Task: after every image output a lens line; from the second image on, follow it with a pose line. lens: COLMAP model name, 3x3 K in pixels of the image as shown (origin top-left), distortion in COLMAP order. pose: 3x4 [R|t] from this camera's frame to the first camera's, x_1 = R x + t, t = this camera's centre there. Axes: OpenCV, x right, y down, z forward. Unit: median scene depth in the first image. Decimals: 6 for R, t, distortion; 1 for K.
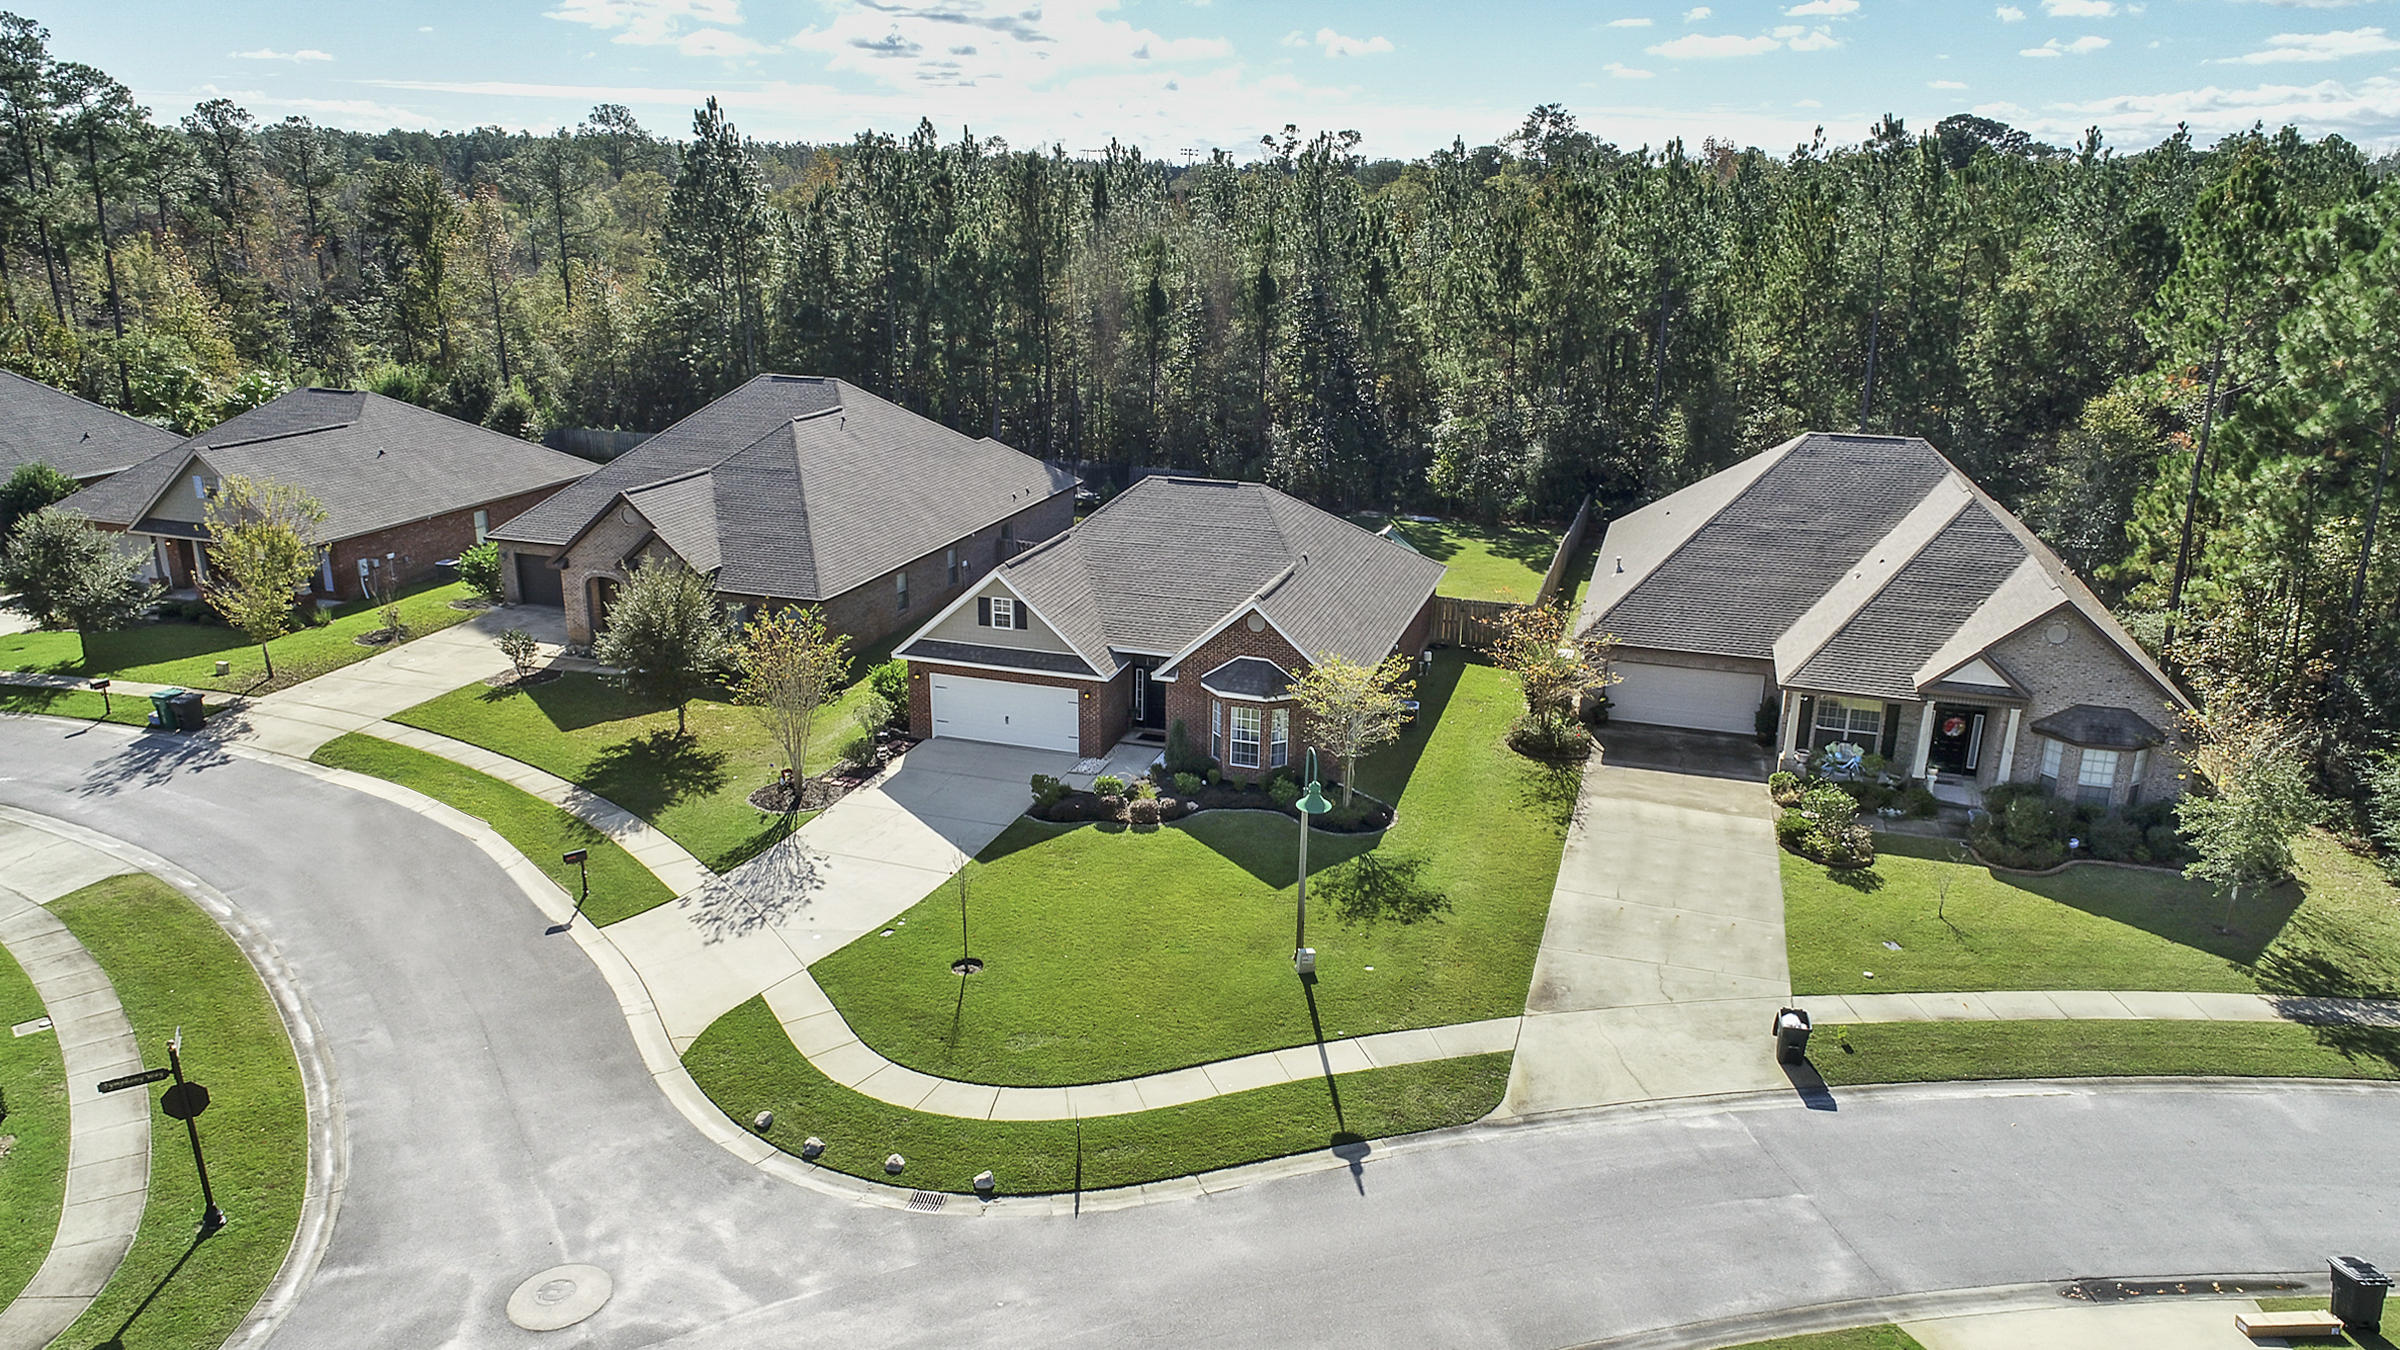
lens RADIAL K [[1590.1, 0, 1220.6], [0, 1590.1, 666.3], [0, 0, 1]] dist [0.034187, -0.017178]
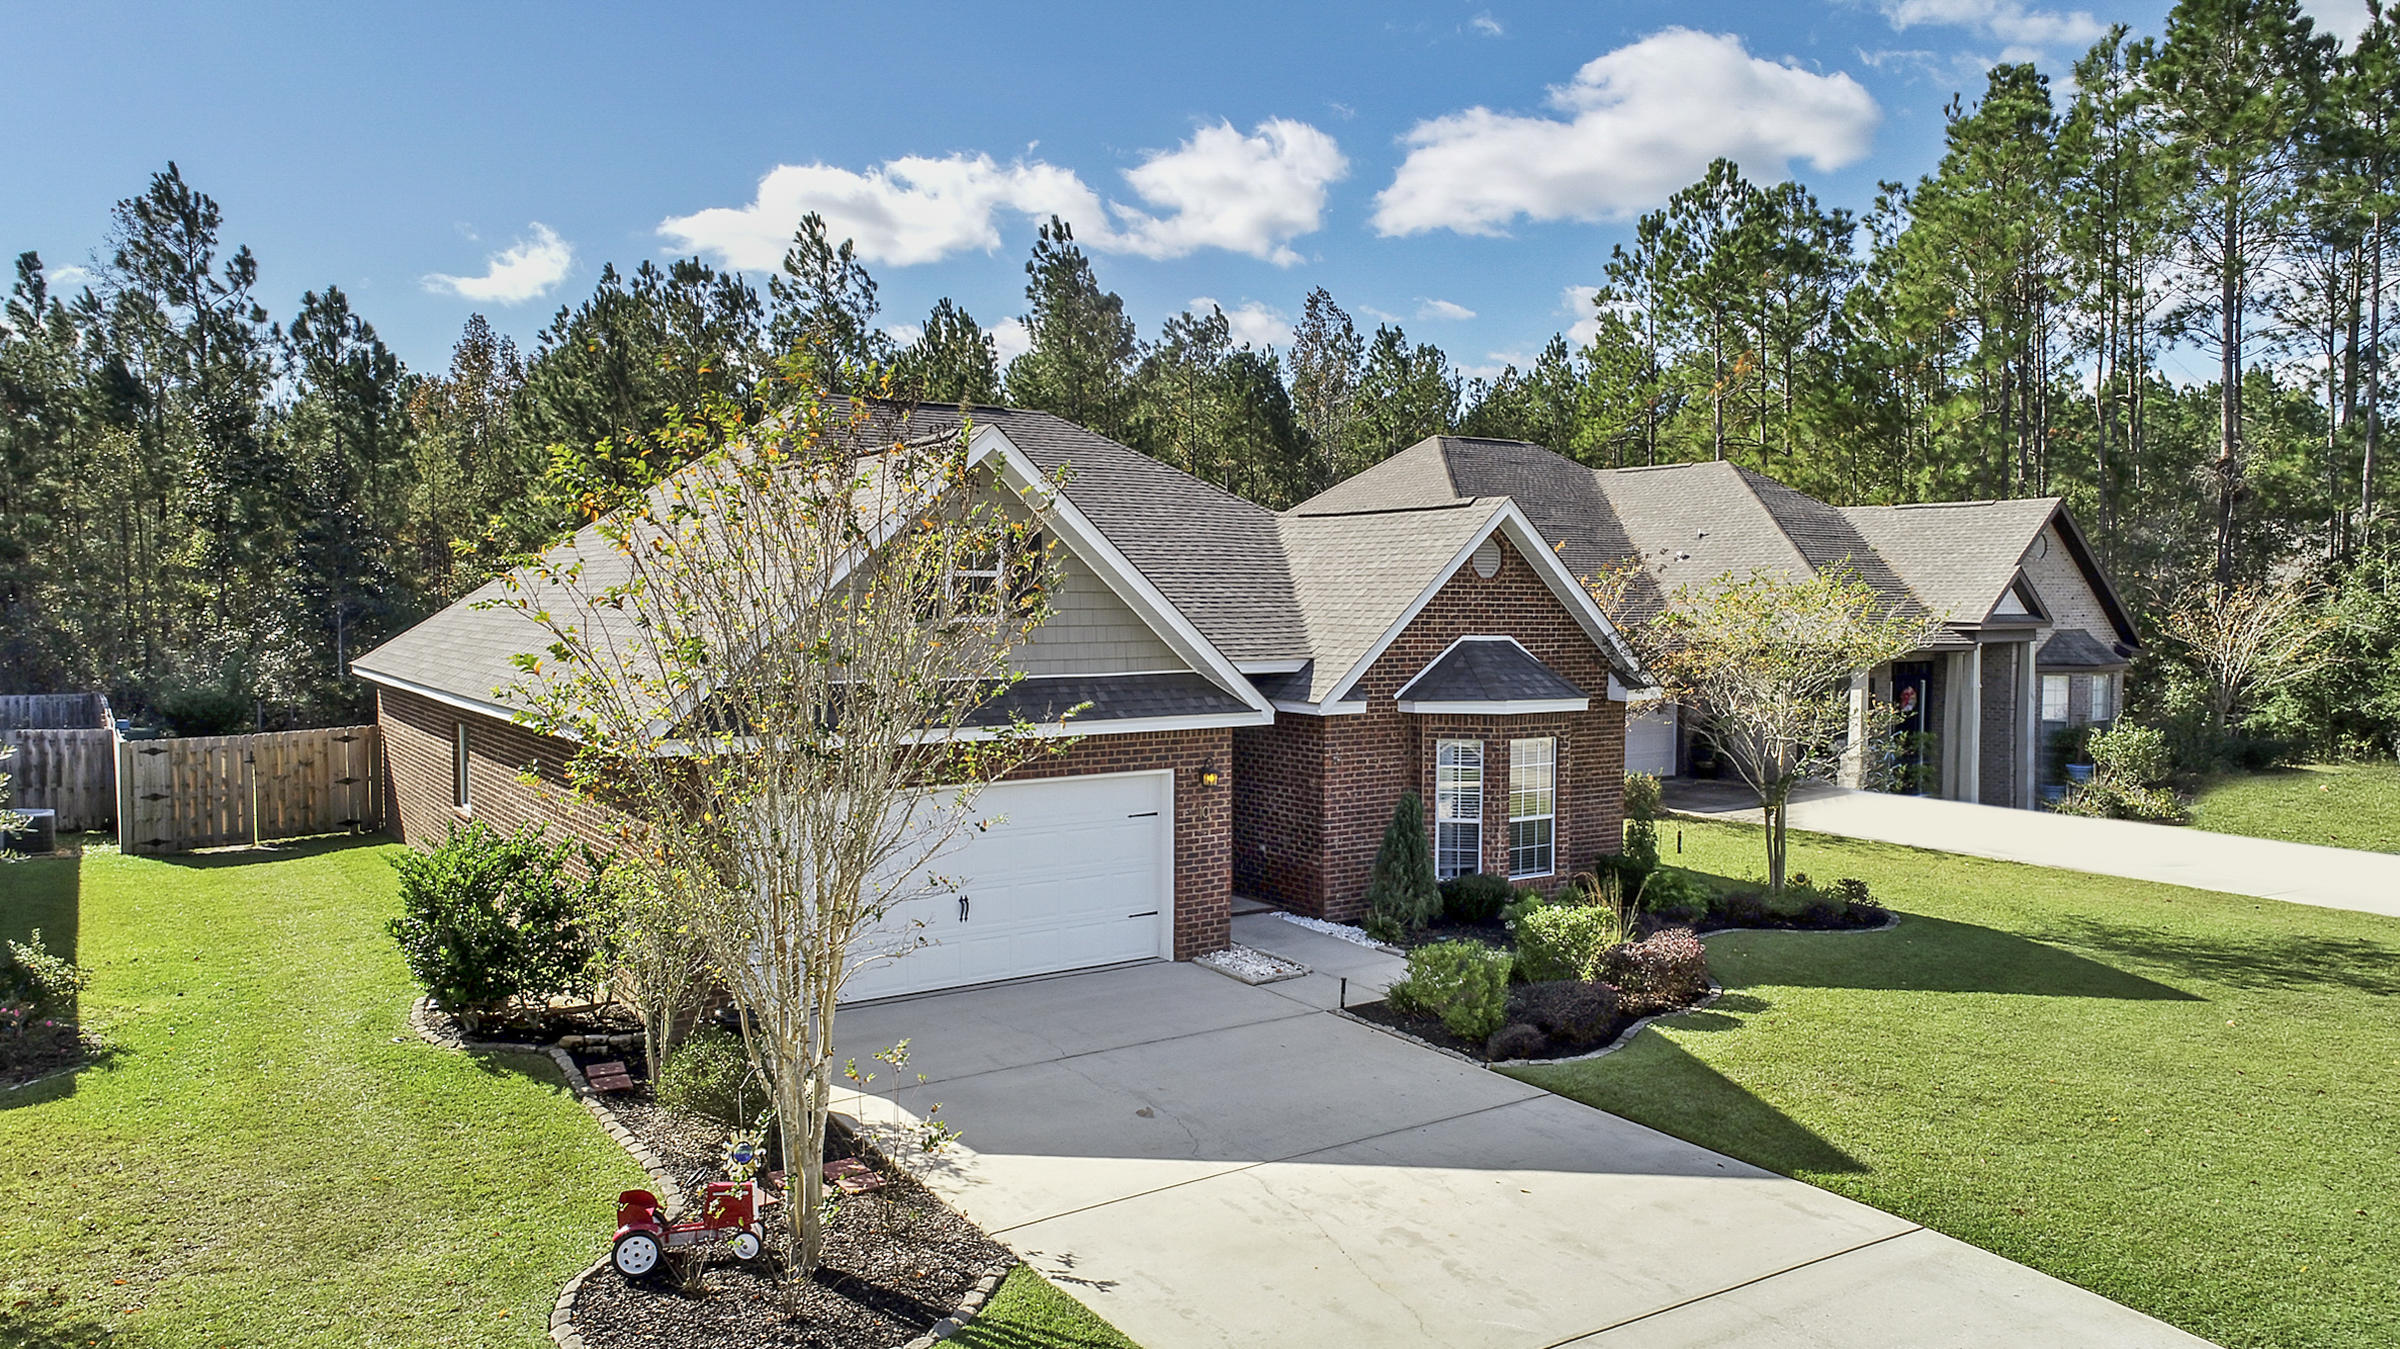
lens RADIAL K [[1590.1, 0, 1207.8], [0, 1590.1, 664.4], [0, 0, 1]] dist [0.034187, -0.017178]
pose [[0.626817, -0.050613, 0.777521, -0.382735], [0.234461, 0.963890, -0.126272, 0.040974], [-0.743053, 0.261448, 0.616049, 0.781888]]
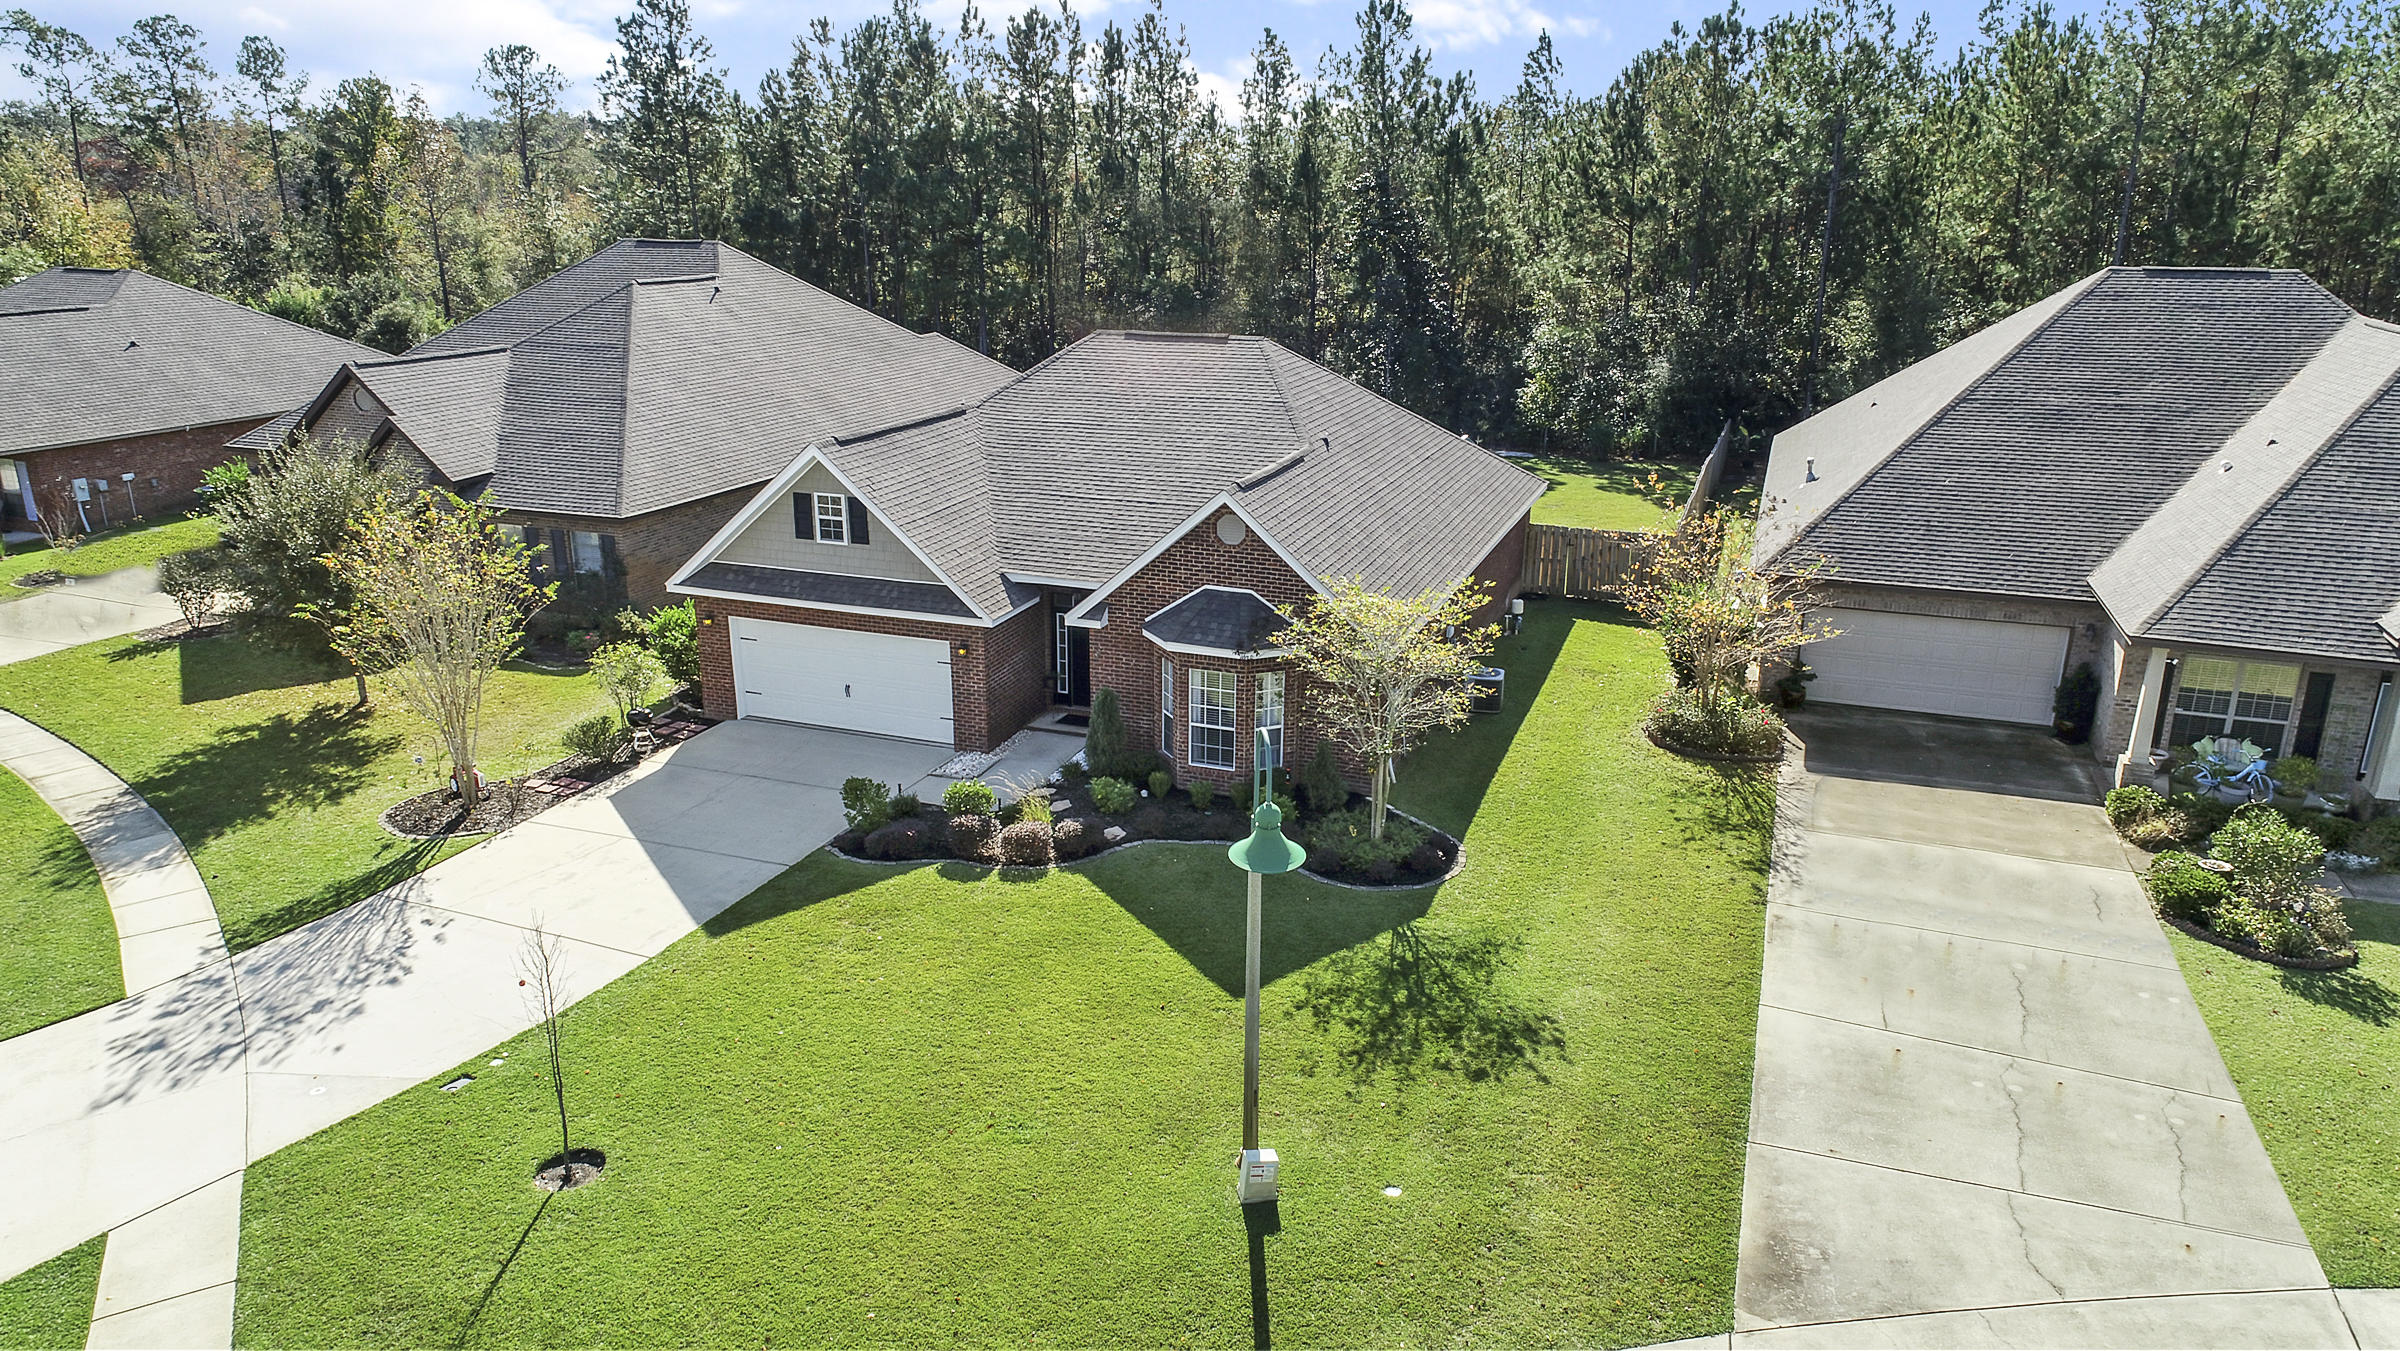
lens RADIAL K [[1590.1, 0, 1212.3], [0, 1590.1, 651.1], [0, 0, 1]] dist [0.034187, -0.017178]
pose [[0.998184, 0.005680, -0.059964, 0.051566], [-0.006335, 0.999922, -0.010736, 0.025261], [0.059898, 0.011096, 0.998143, 0.397707]]
